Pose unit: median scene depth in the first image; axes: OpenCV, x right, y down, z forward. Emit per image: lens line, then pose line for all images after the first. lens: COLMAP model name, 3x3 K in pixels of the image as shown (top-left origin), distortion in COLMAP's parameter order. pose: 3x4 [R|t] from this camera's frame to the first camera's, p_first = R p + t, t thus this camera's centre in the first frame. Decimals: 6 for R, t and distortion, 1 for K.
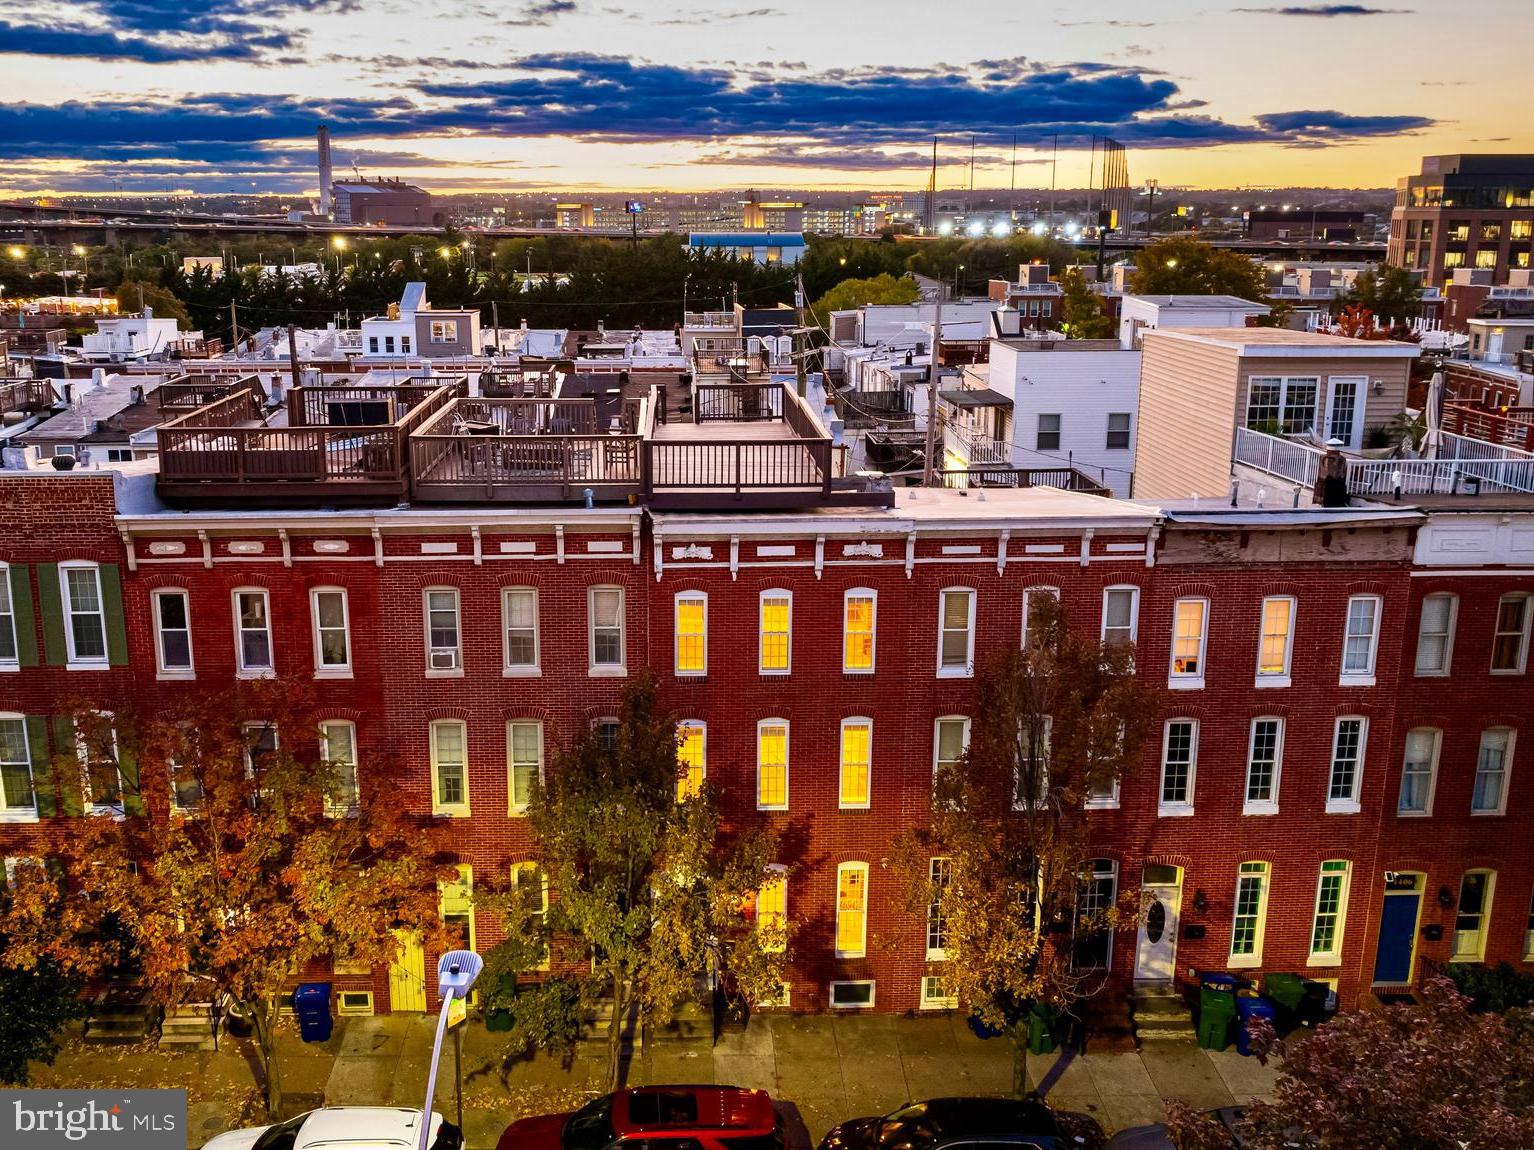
lens RADIAL K [[1452.4, 0, 765.8], [0, 1452.4, 571.5], [0, 0, 1]] dist [-0.017823, 0.000000]
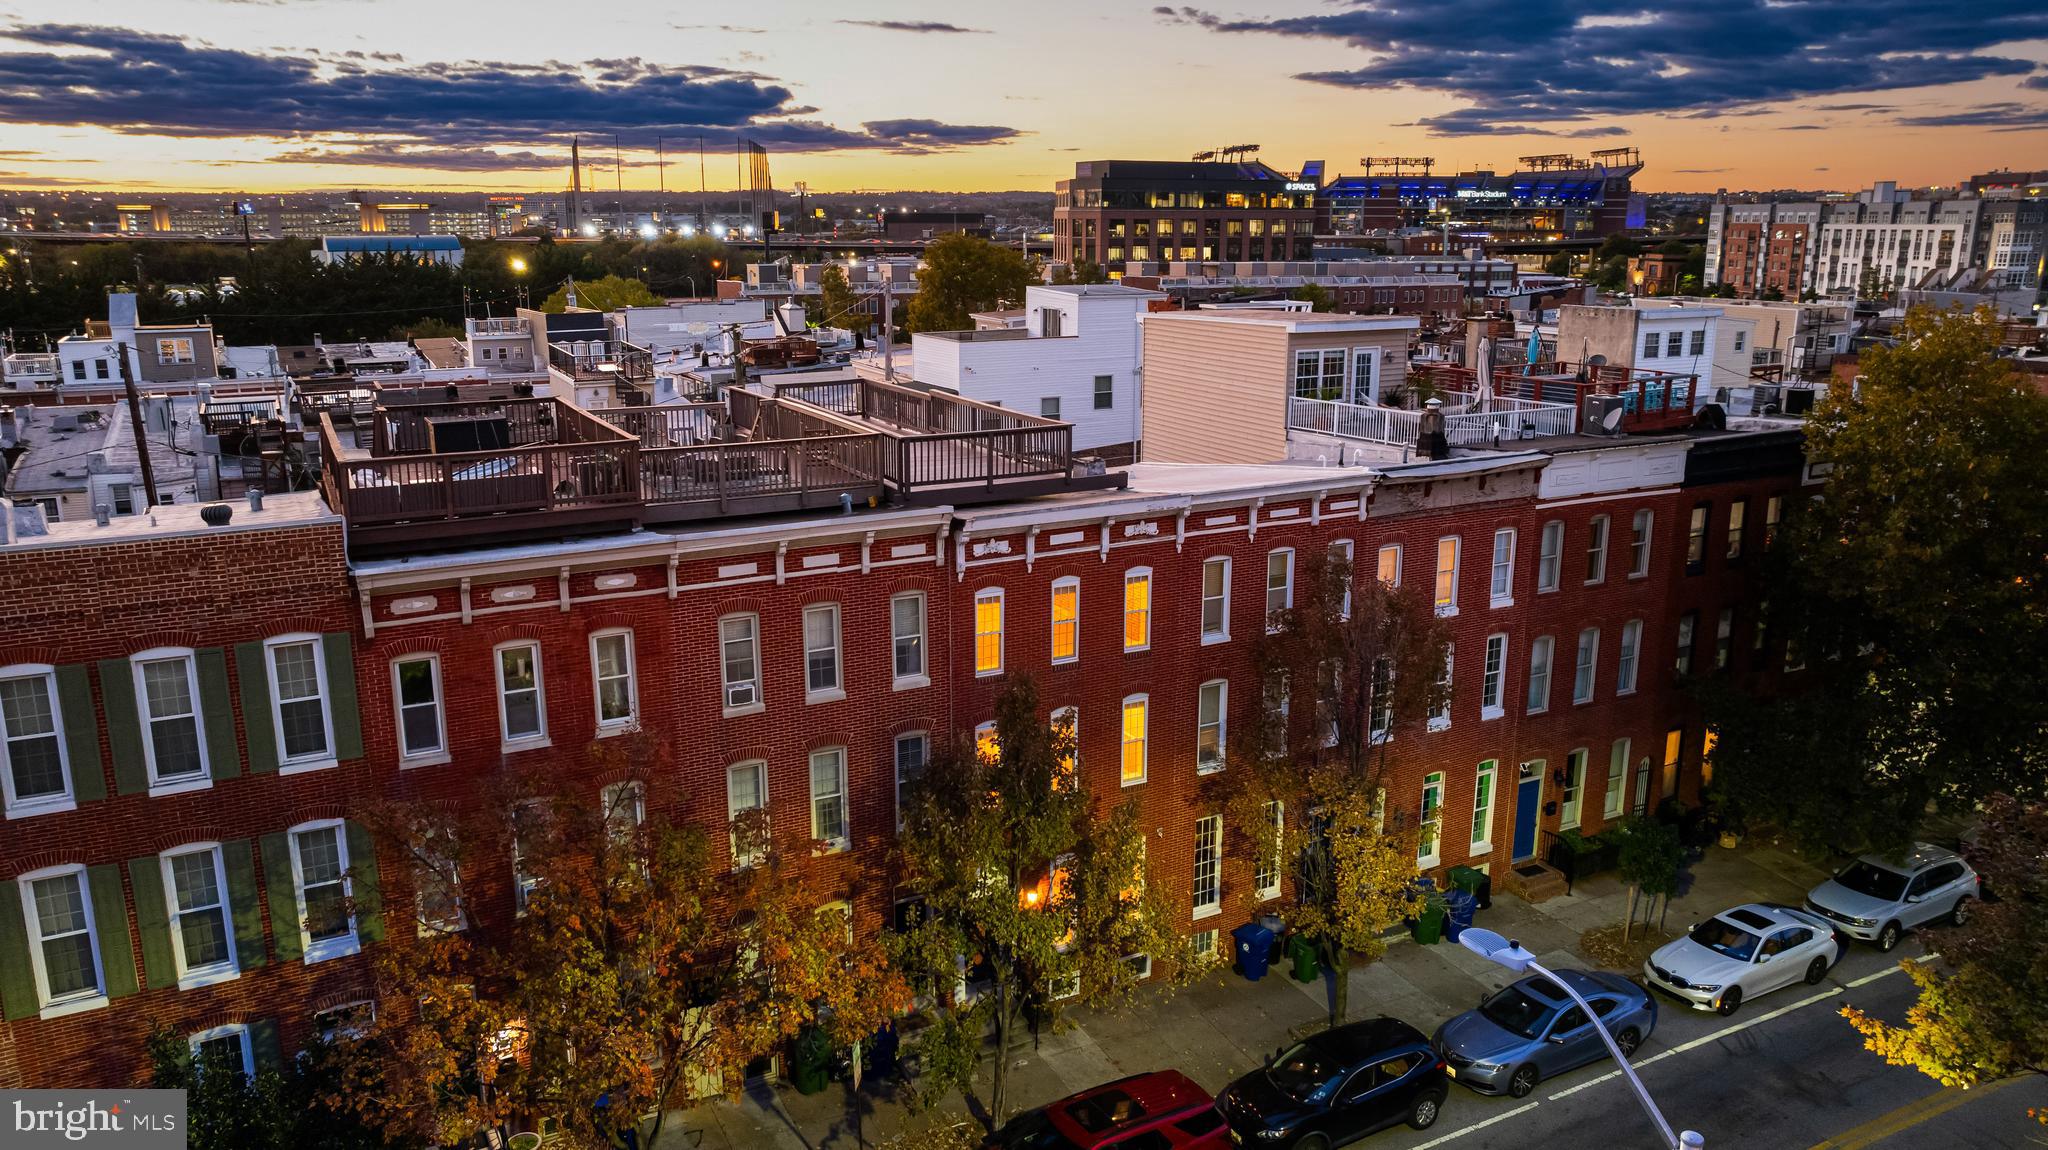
lens RADIAL K [[1442.7, 0, 1015.3], [0, 1442.7, 568.3], [0, 0, 1]] dist [-0.036065, 0.045425]
pose [[0.897814, -0.103247, 0.428101, -0.424604], [0.104503, 0.994310, 0.020639, -0.016871], [-0.427796, 0.026208, 0.903495, 0.118877]]
